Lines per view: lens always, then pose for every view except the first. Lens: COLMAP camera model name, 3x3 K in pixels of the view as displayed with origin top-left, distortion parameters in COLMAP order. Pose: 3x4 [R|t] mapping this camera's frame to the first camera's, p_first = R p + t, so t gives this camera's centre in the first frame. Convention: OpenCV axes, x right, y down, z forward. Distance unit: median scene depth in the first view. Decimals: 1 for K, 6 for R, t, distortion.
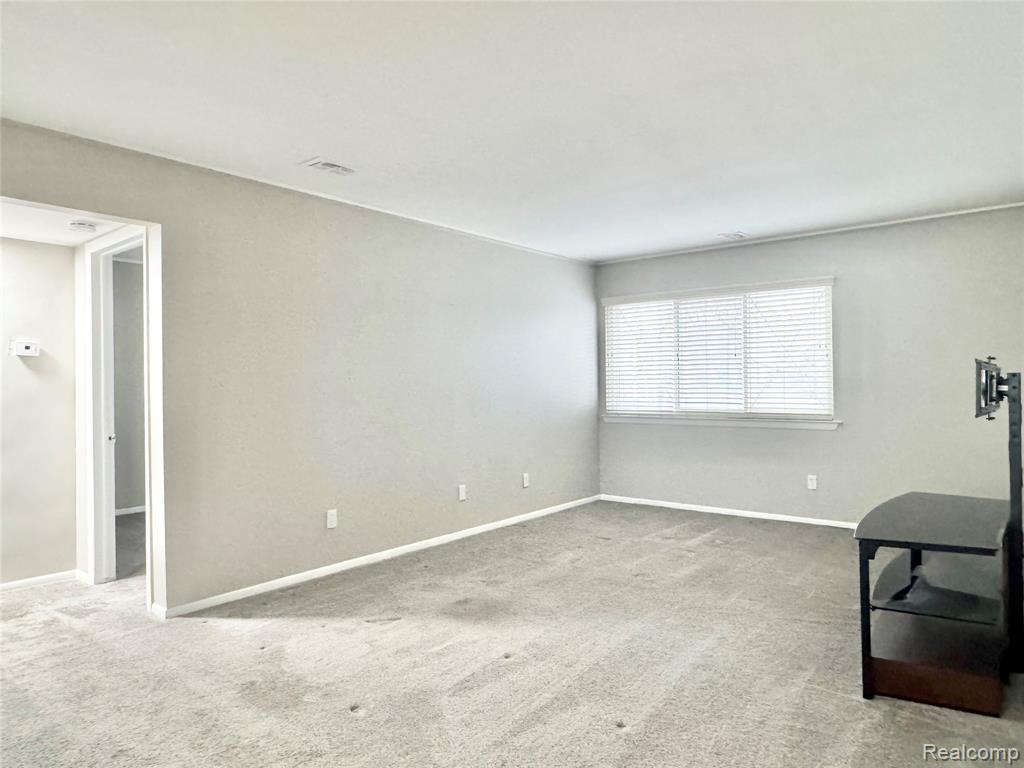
lens RADIAL K [[655.0, 0, 512.0], [0, 655.0, 384.0], [0, 0, 1]] dist [-0.000666, -0.000992]
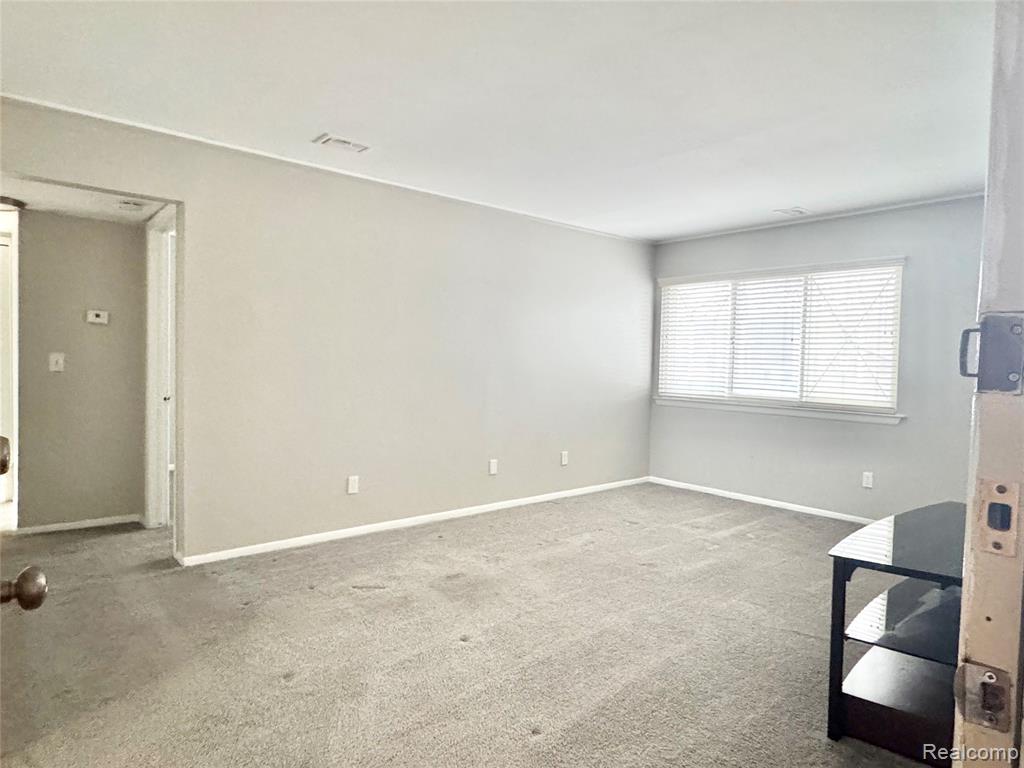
lens RADIAL K [[614.1, 0, 512.0], [0, 614.1, 384.0], [0, 0, 1]] dist [-0.000832, 0.000736]
pose [[0.983663, 0.040540, -0.175393, 0.109236], [-0.033819, 0.998581, 0.041140, -0.003883], [0.176812, -0.034537, 0.983639, 0.061158]]
